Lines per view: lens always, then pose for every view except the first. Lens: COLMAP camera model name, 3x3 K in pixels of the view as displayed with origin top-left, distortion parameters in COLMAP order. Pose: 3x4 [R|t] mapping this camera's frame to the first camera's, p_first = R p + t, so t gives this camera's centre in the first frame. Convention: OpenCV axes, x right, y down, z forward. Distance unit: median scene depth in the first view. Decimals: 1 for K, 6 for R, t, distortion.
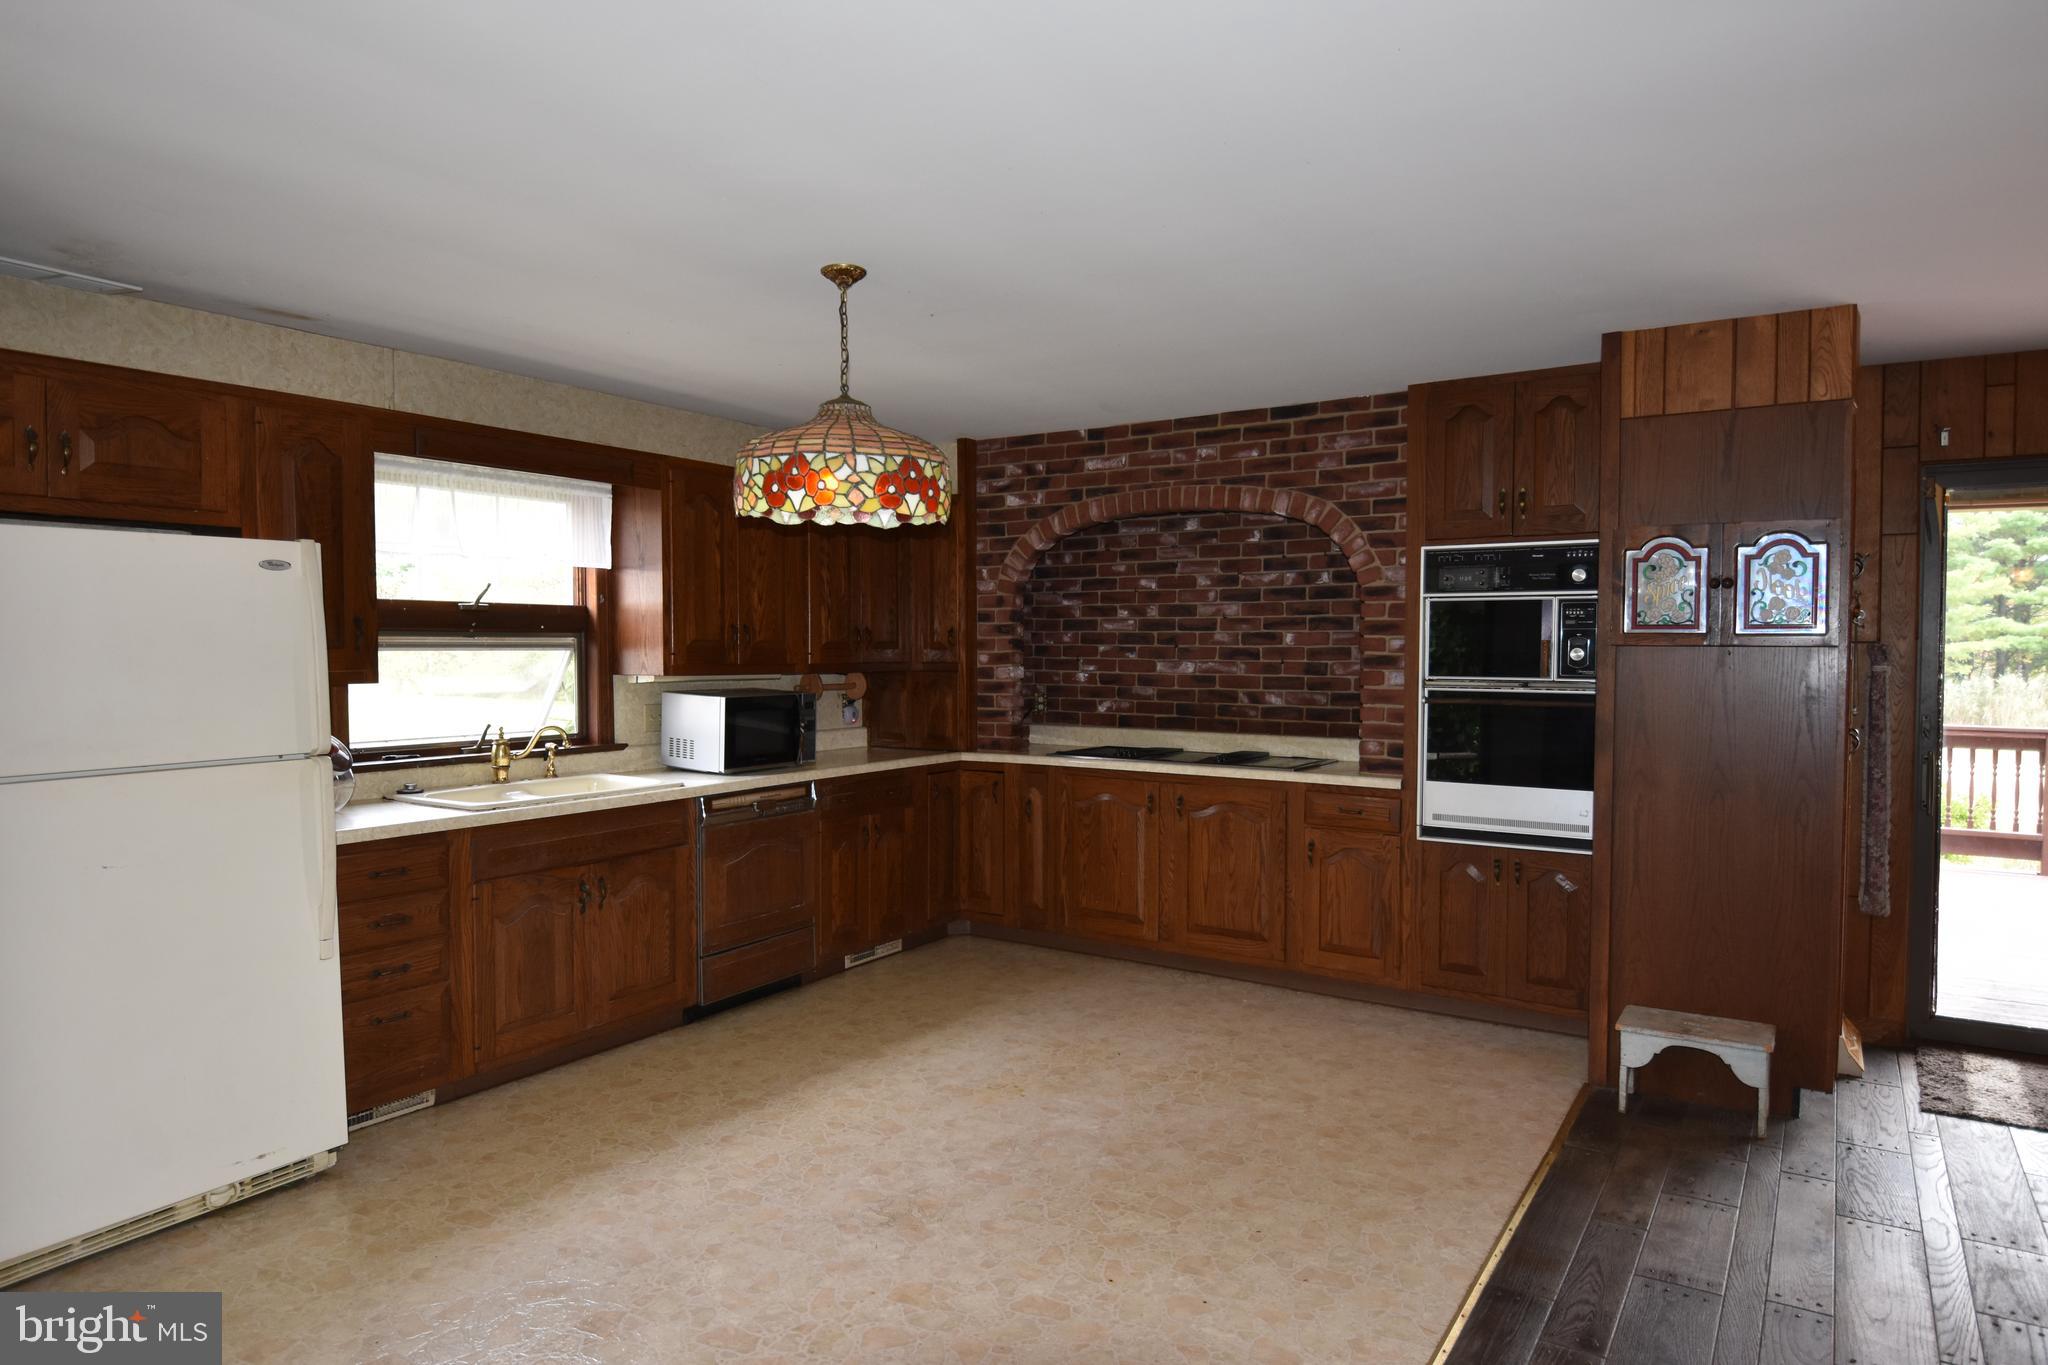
lens RADIAL K [[1220.5, 0, 1025.0], [0, 1220.5, 689.0], [0, 0, 1]] dist [0.009585, -0.007291]
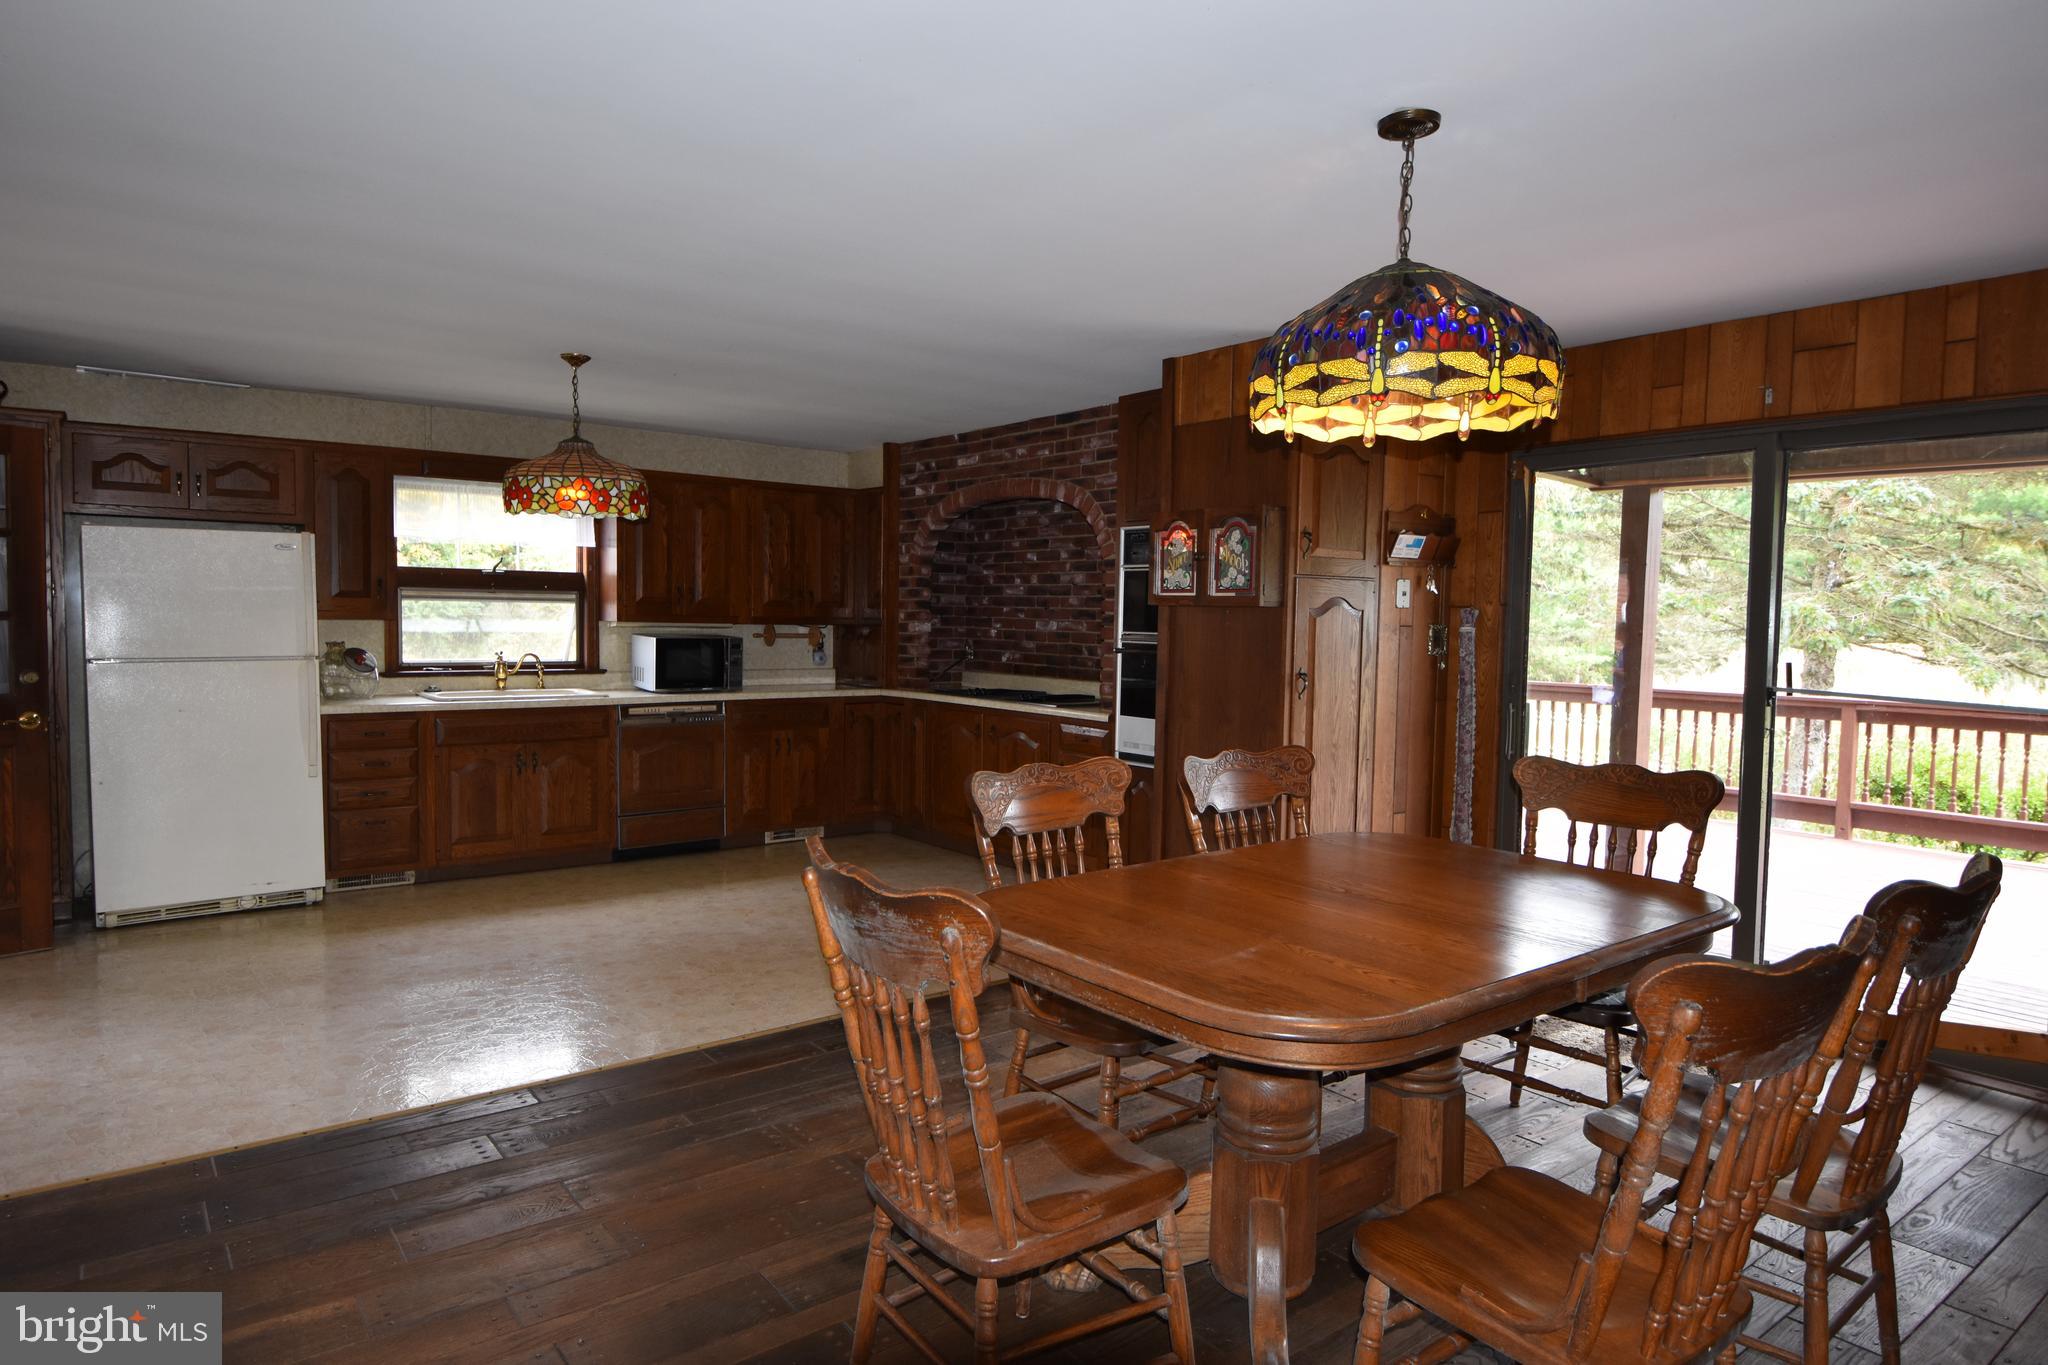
lens RADIAL K [[1220.5, 0, 1025.0], [0, 1220.5, 680.6], [0, 0, 1]] dist [0.009585, -0.007291]
pose [[0.947631, 0.031120, -0.317847, 0.576588], [-0.026197, 0.999462, 0.019752, 0.016210], [0.318290, -0.010391, 0.947936, -0.192639]]
